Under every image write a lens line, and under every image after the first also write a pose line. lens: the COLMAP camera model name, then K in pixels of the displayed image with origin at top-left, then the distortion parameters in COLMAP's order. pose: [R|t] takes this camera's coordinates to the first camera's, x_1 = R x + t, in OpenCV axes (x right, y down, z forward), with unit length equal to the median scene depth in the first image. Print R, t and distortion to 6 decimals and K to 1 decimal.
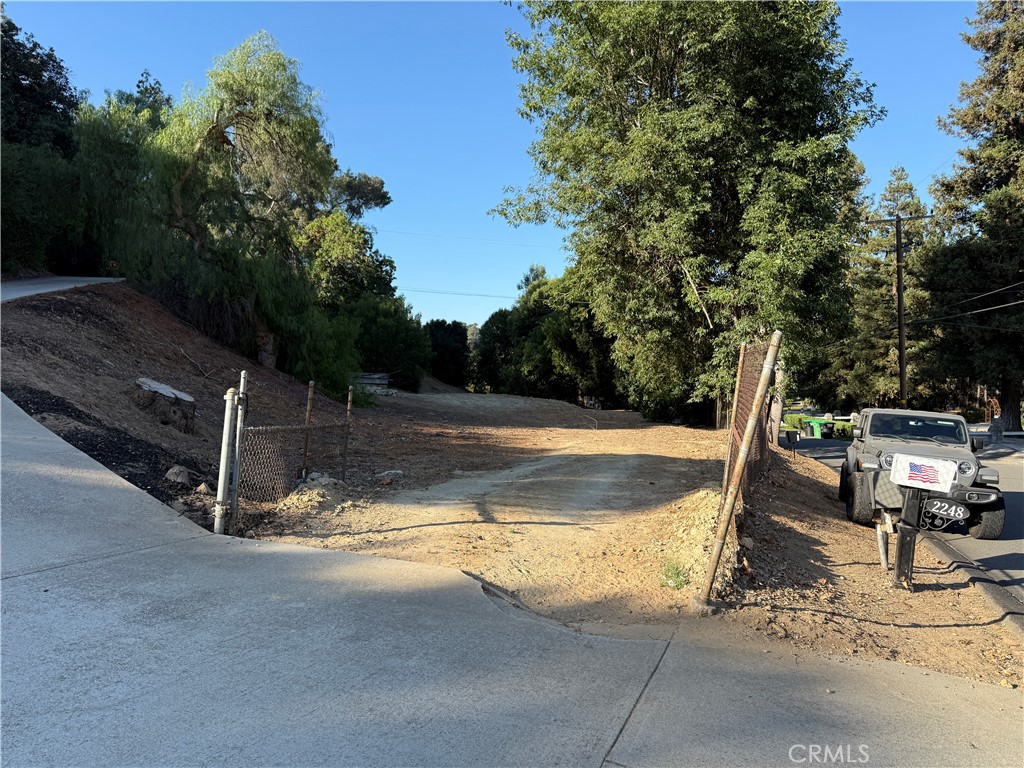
lens RADIAL K [[717.8, 0, 513.9], [0, 717.8, 383.5], [0, 0, 1]] dist [0.001414, -0.000123]
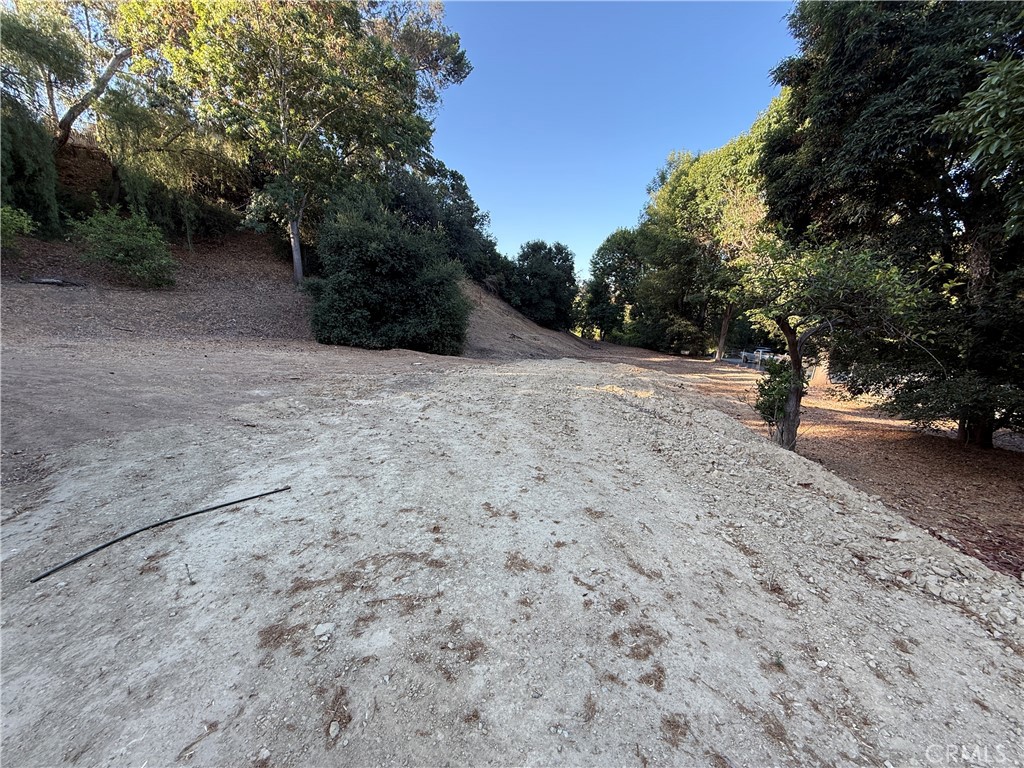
lens RADIAL K [[409.8, 0, 515.2], [0, 409.8, 391.7], [0, 0, 1]] dist [-0.014352, -0.000201]
pose [[0.975712, 0.041785, -0.215037, -0.027477], [-0.006094, 0.986437, 0.164029, -0.003411], [0.218974, -0.158735, 0.962732, 0.553748]]
